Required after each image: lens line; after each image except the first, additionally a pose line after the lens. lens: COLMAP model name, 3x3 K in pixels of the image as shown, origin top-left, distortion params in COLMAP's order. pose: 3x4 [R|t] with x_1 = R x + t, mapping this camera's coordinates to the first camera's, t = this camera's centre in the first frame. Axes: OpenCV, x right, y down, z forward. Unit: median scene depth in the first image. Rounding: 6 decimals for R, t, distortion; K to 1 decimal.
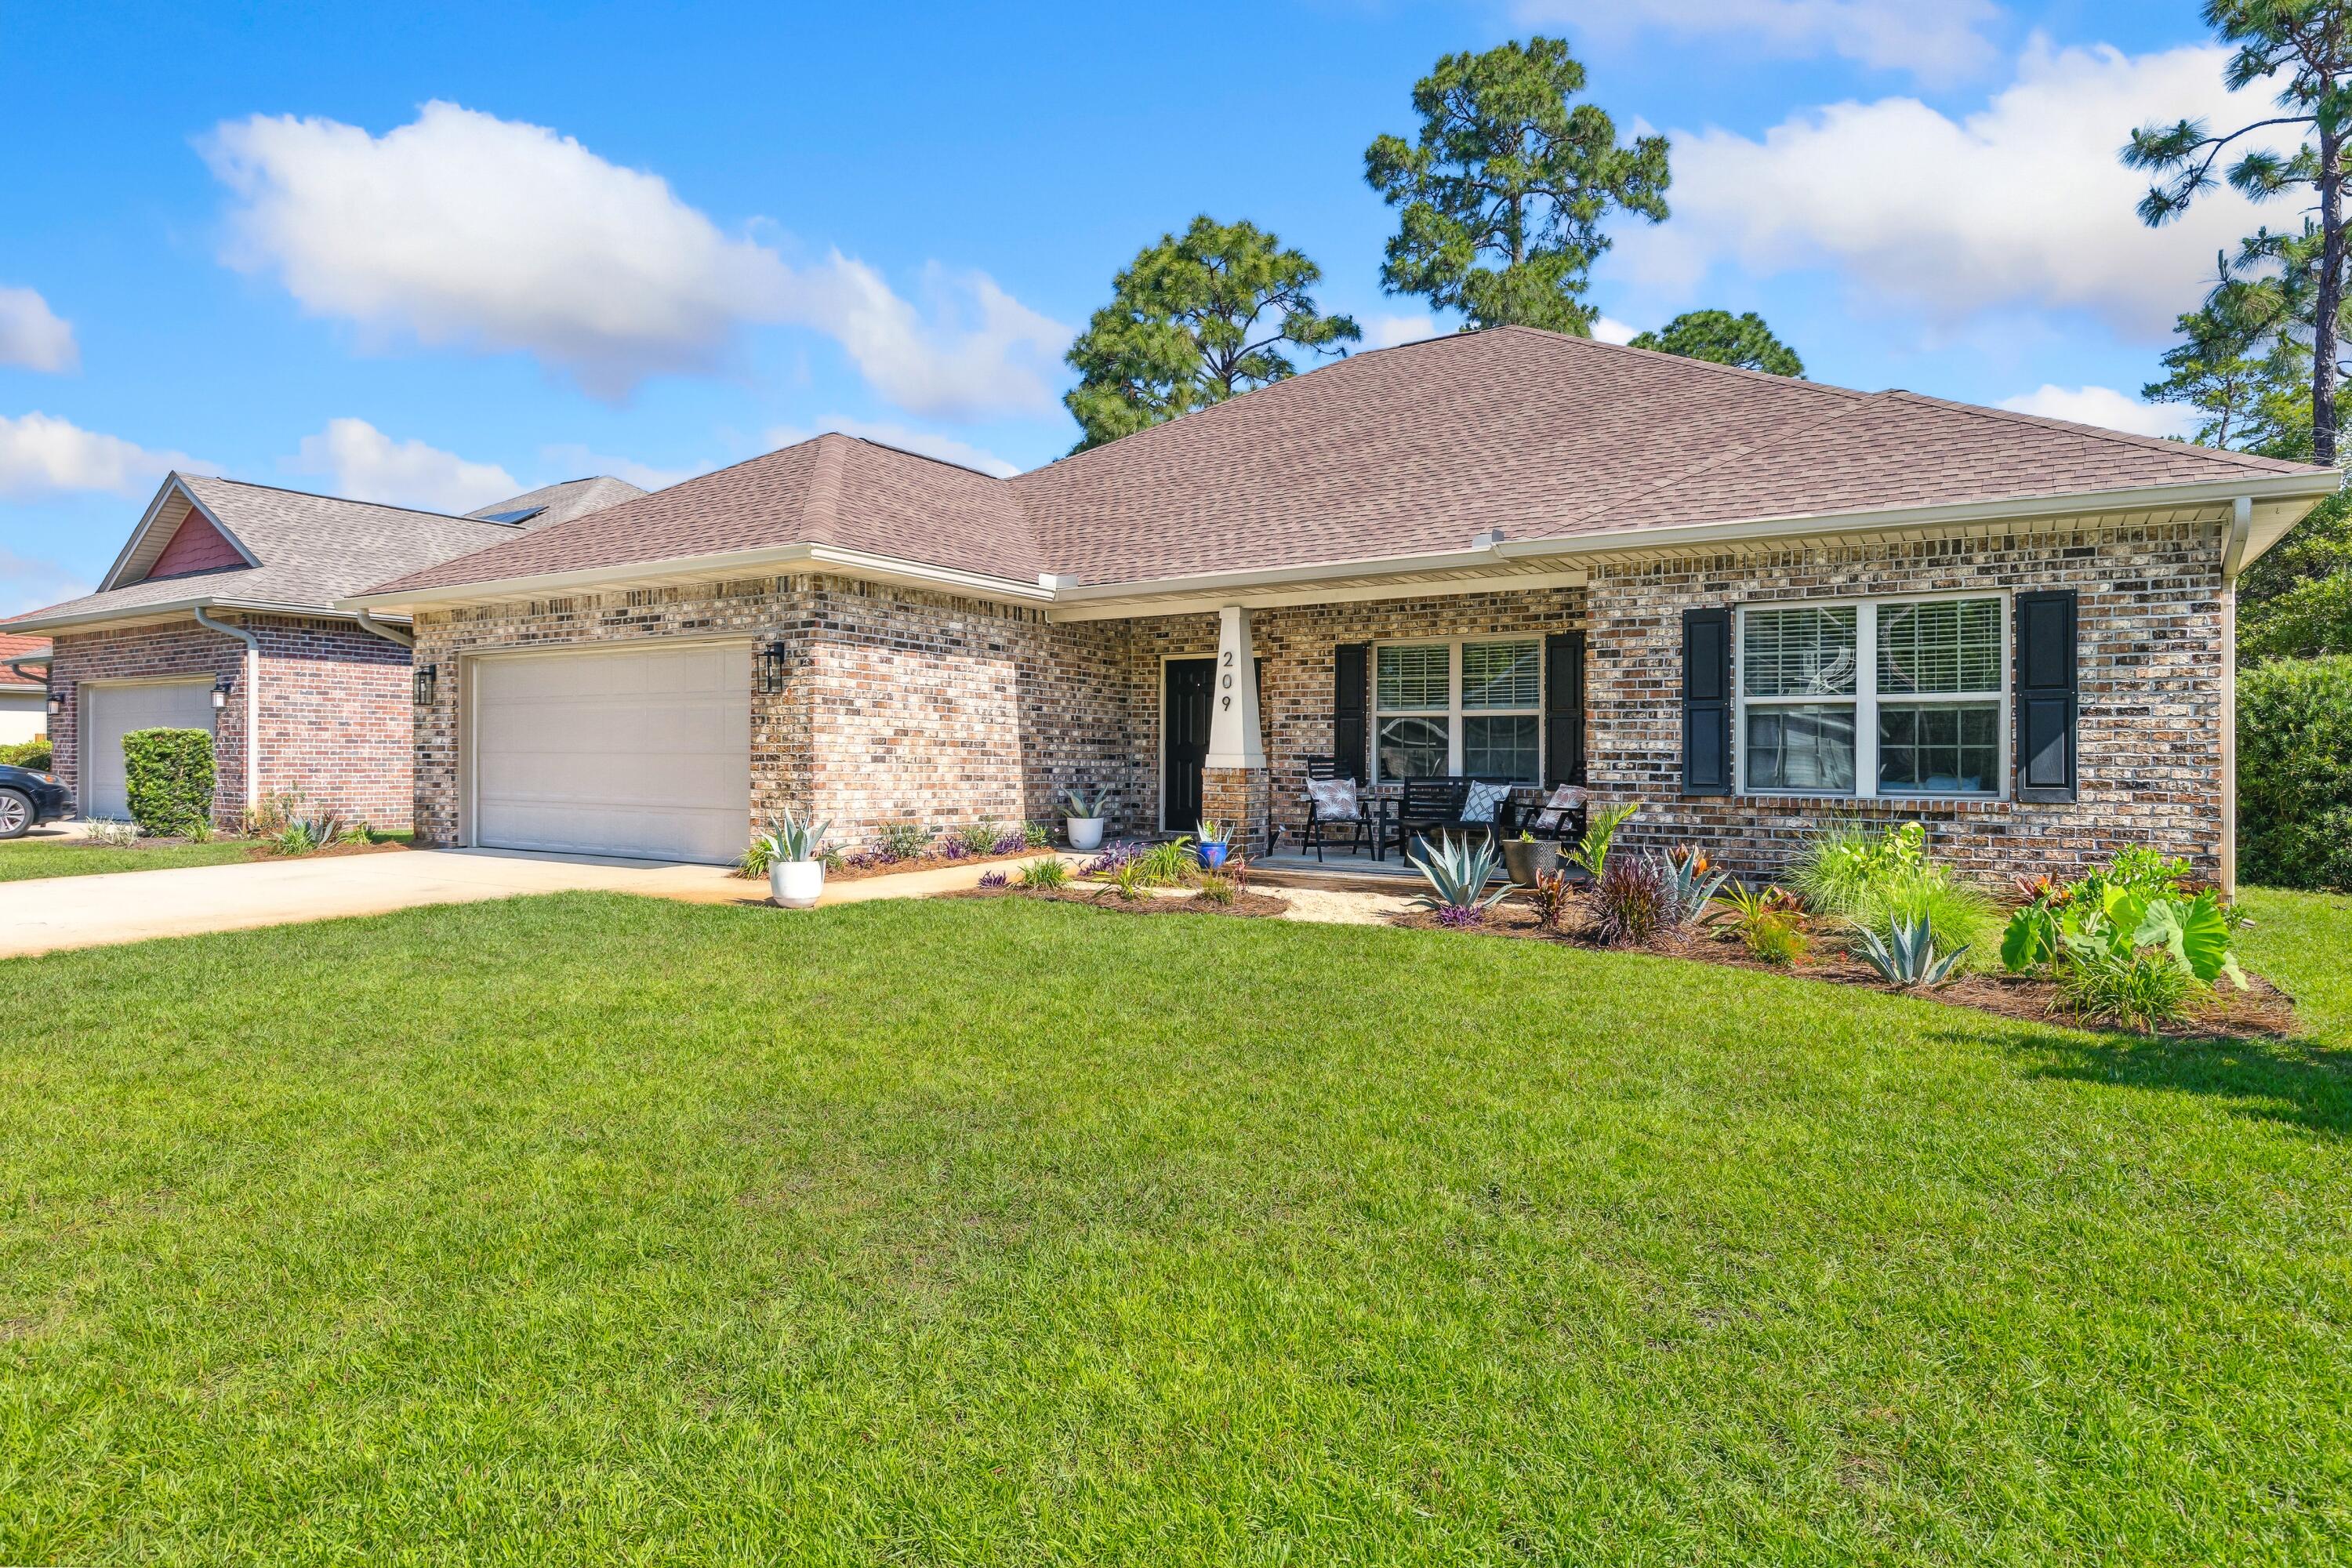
lens RADIAL K [[1290.9, 0, 1176.0], [0, 1290.9, 784.0], [0, 0, 1]] dist [-0.000080, 0.000047]
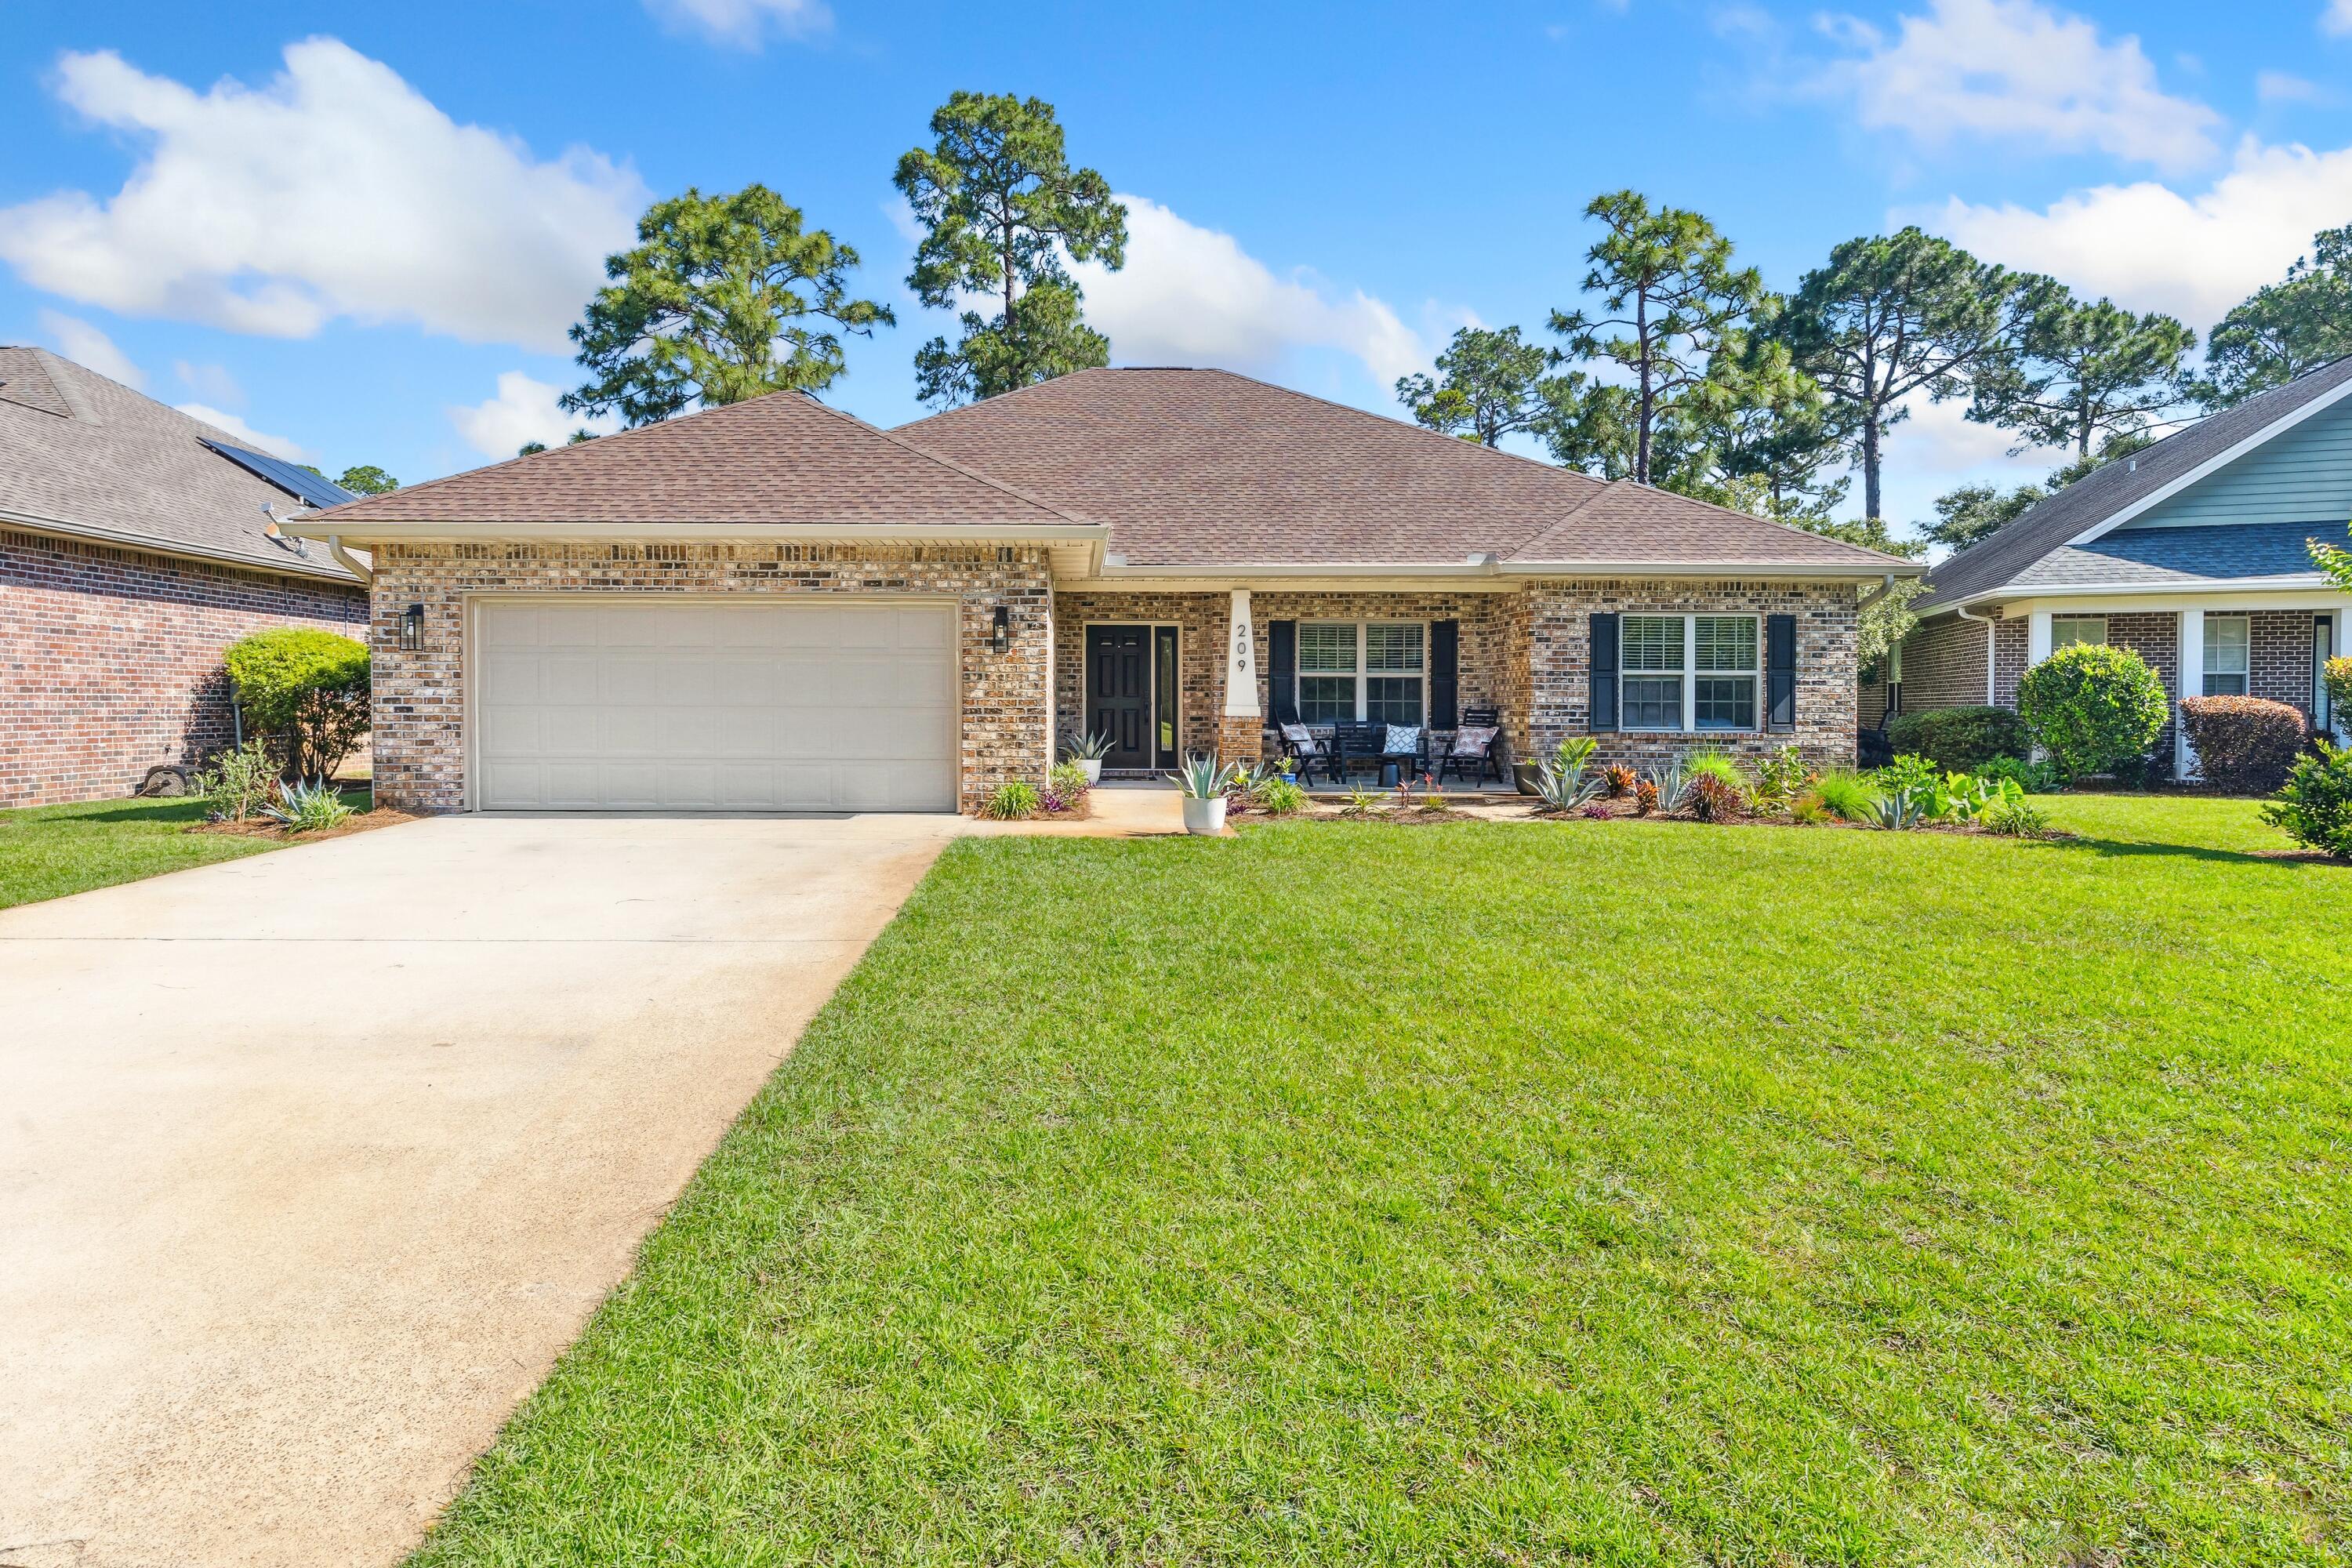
lens RADIAL K [[1174.6, 0, 1176.0], [0, 1174.6, 737.0], [0, 0, 1]] dist [-0.005790, -0.000092]
pose [[0.838231, -0.017785, 0.545025, -0.741603], [0.011991, 0.999827, 0.014184, -0.010628], [-0.545183, -0.005354, 0.838300, 0.074110]]
